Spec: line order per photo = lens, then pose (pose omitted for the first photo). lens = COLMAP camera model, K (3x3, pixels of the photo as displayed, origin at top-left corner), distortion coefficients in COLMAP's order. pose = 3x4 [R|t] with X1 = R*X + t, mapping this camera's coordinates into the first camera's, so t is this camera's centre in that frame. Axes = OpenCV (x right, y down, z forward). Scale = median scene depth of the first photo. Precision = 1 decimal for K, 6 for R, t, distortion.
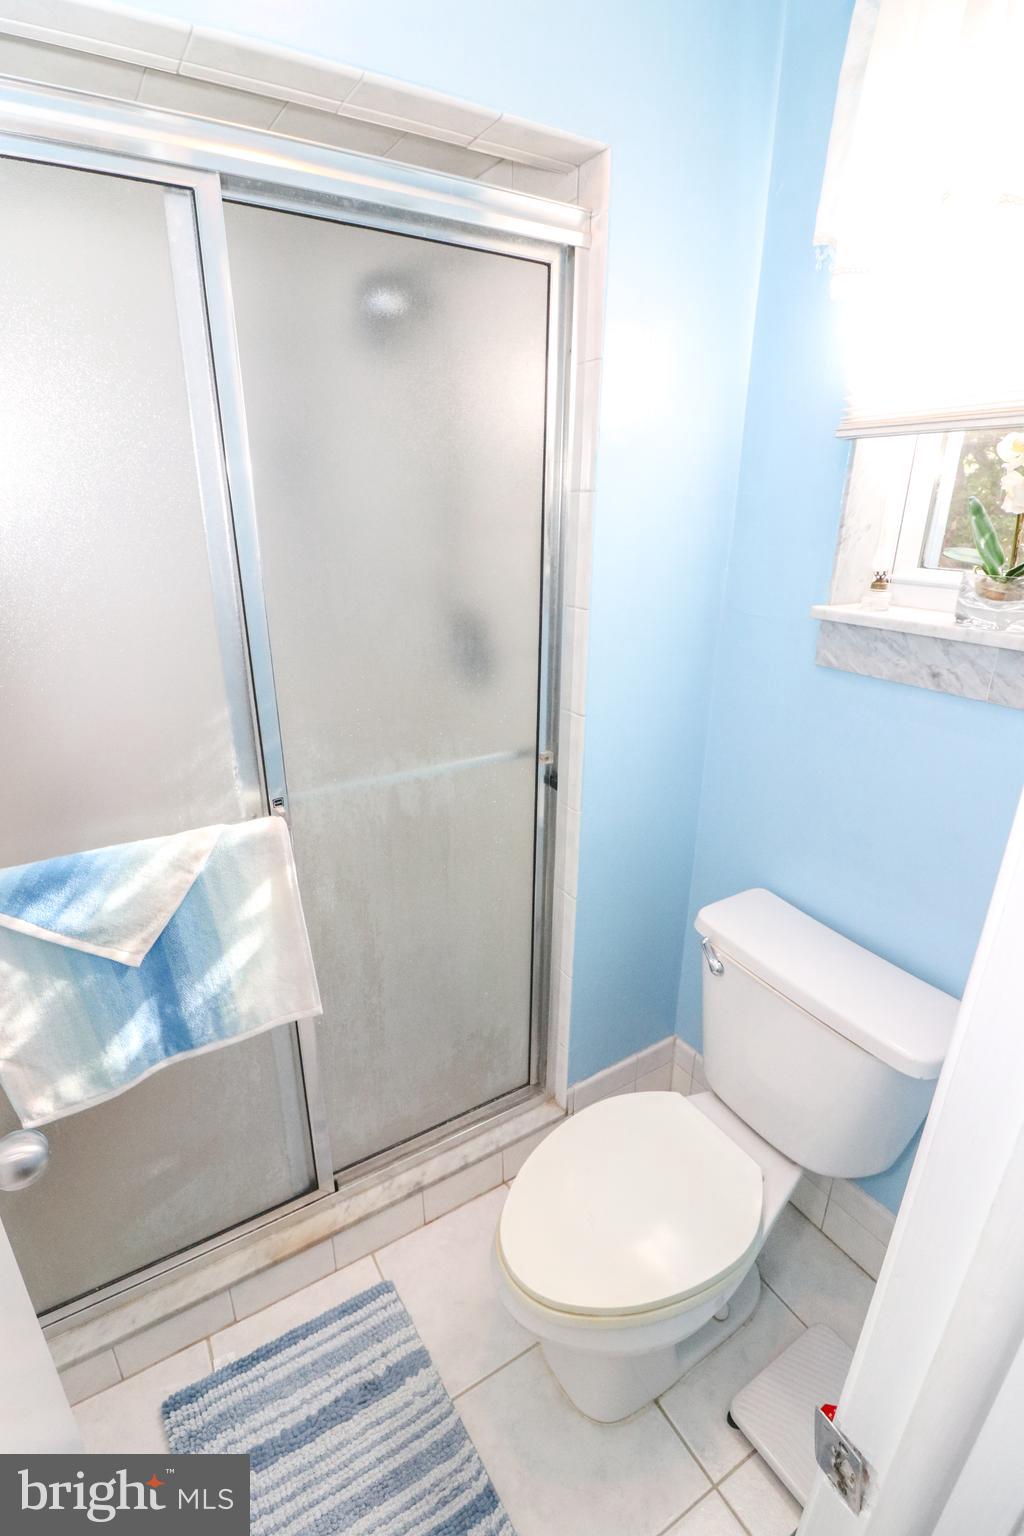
lens RADIAL K [[714.1, 0, 503.5], [0, 714.1, 769.9], [0, 0, 1]] dist [0.005271, -0.015411]
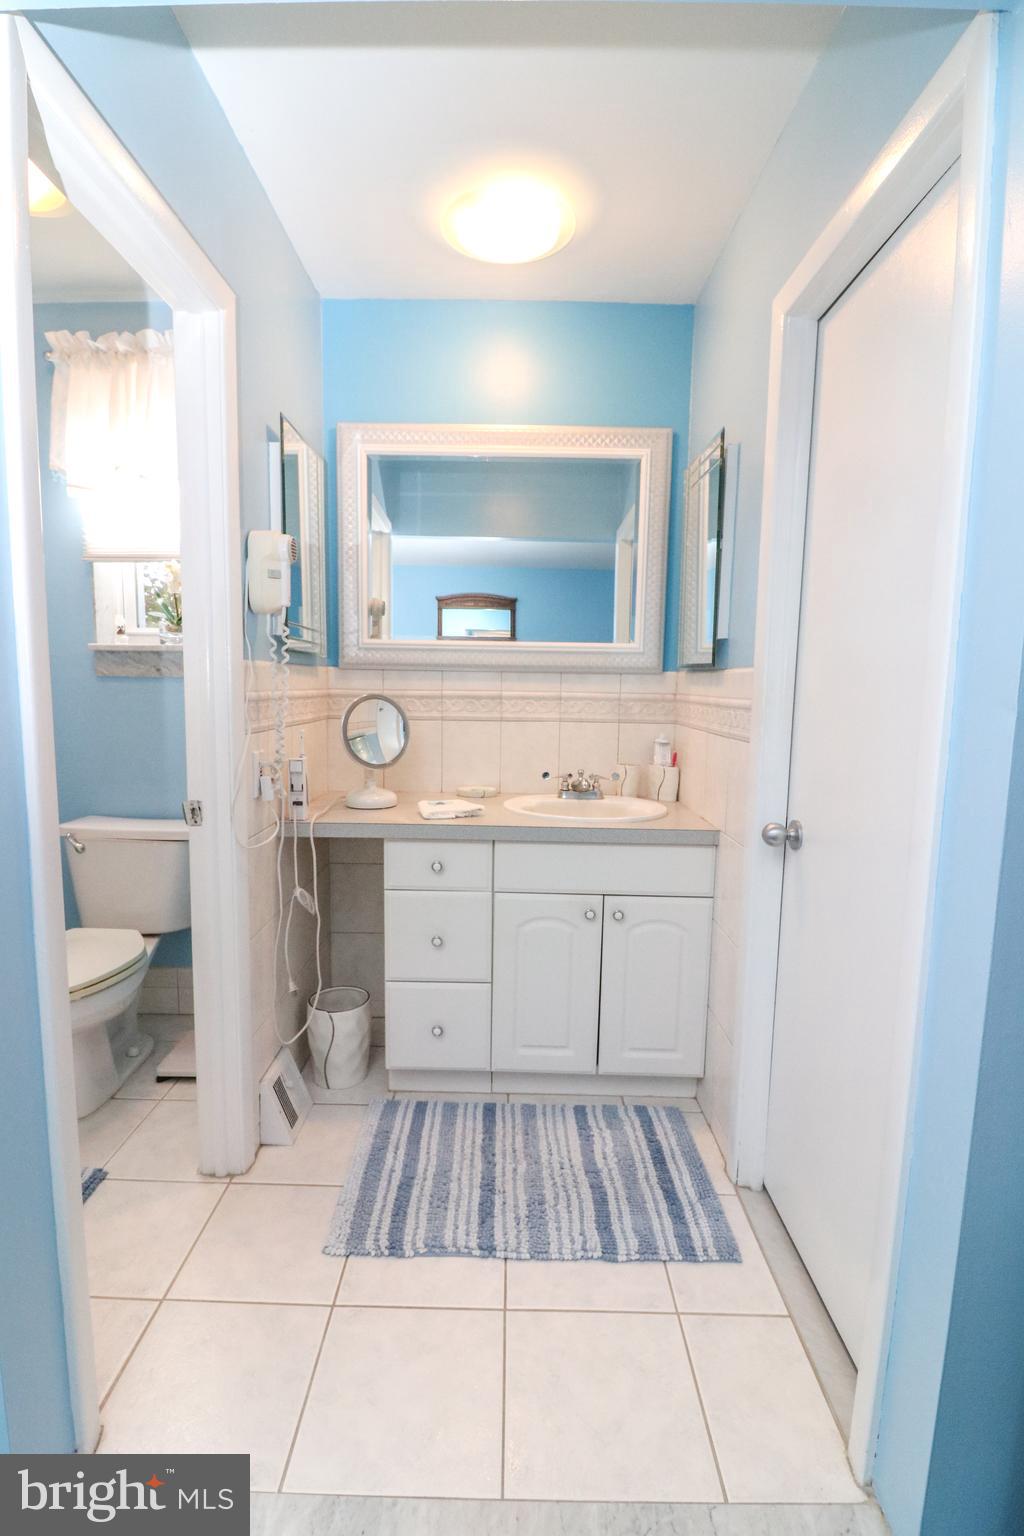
lens RADIAL K [[714.1, 0, 503.5], [0, 714.1, 769.9], [0, 0, 1]] dist [0.005271, -0.015411]
pose [[0.529662, -0.094568, 0.842920, -0.652835], [0.289625, 0.954202, -0.074938, 0.589041], [-0.797229, 0.283823, 0.532794, -0.845695]]
